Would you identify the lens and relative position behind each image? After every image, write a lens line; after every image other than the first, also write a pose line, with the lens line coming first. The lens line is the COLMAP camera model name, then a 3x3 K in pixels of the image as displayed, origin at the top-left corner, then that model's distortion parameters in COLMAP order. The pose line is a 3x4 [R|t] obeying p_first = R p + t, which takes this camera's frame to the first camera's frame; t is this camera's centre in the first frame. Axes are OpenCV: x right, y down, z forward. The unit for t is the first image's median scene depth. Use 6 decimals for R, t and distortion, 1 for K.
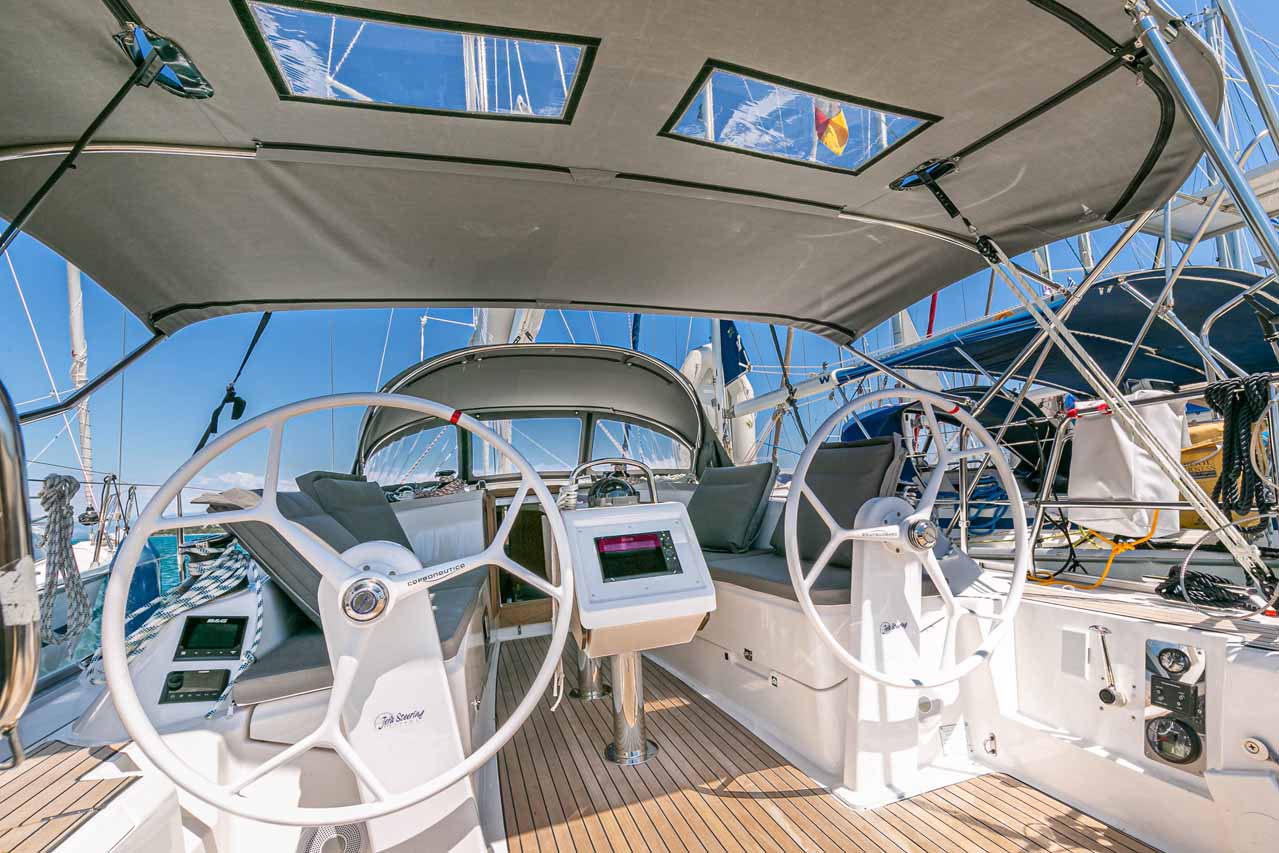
lens RADIAL K [[585.9, 0, 642.2], [0, 585.9, 424.1], [0, 0, 1]] dist [0.011807, -0.000125]
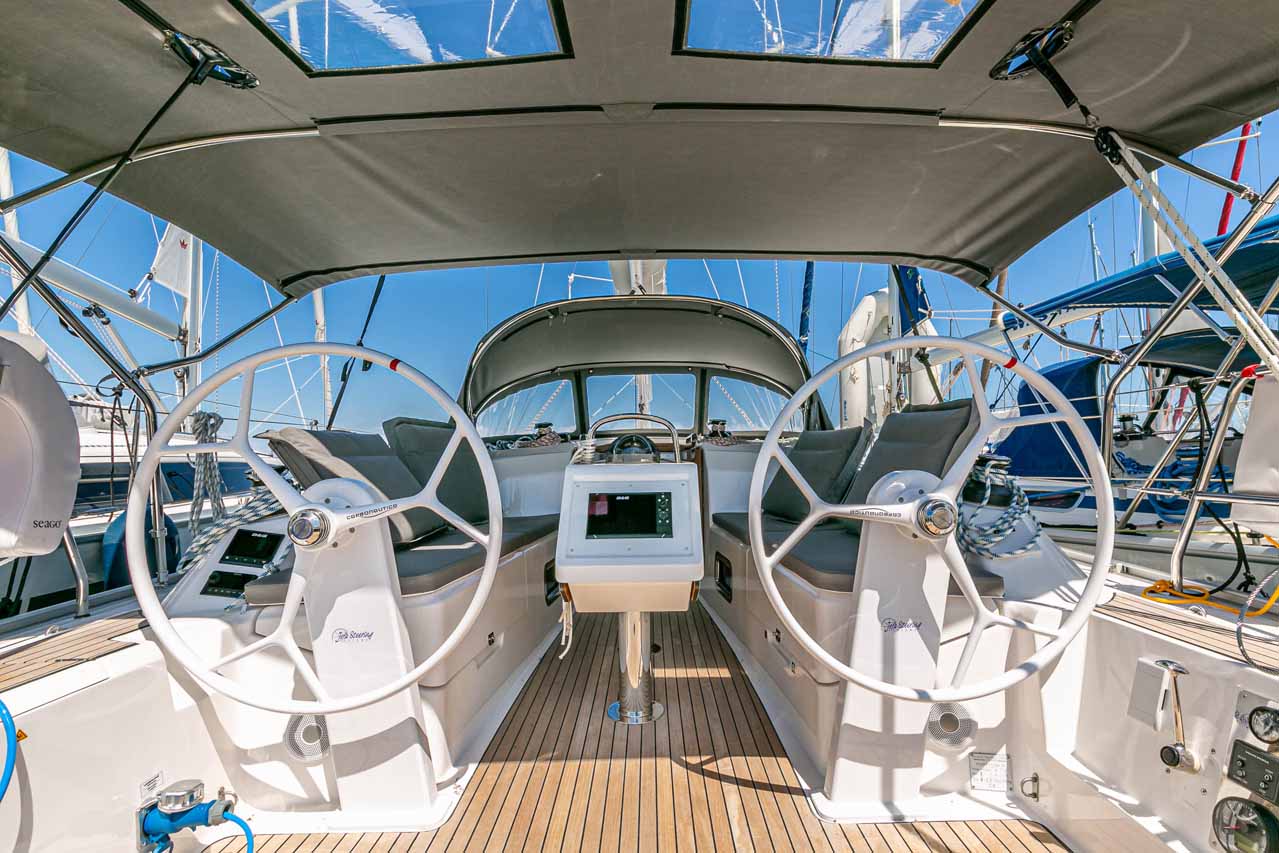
lens RADIAL K [[604.6, 0, 640.0], [0, 604.6, 425.6], [0, 0, 1]] dist [0.000582, 0.000693]
pose [[0.944689, 0.039240, -0.325612, 0.300871], [-0.016237, 0.997195, 0.073065, 0.005290], [0.327565, -0.063737, 0.942676, 0.078332]]
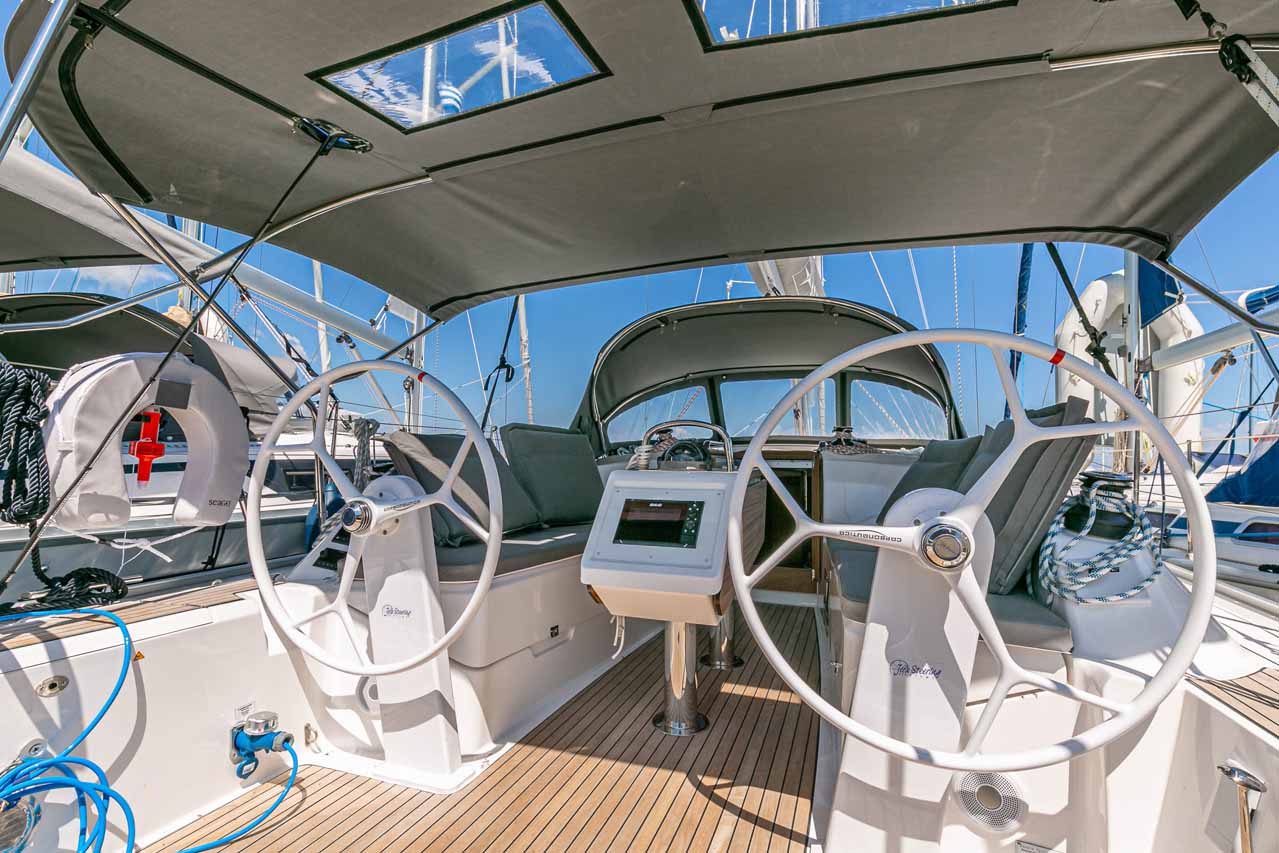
lens RADIAL K [[598.0, 0, 639.5], [0, 598.0, 426.5], [0, 0, 1]] dist [-0.003015, -0.000034]
pose [[0.781178, 0.041275, -0.622943, 0.525051], [0.001289, 0.997703, 0.067722, 0.002665], [0.624307, -0.053706, 0.779330, 0.215596]]
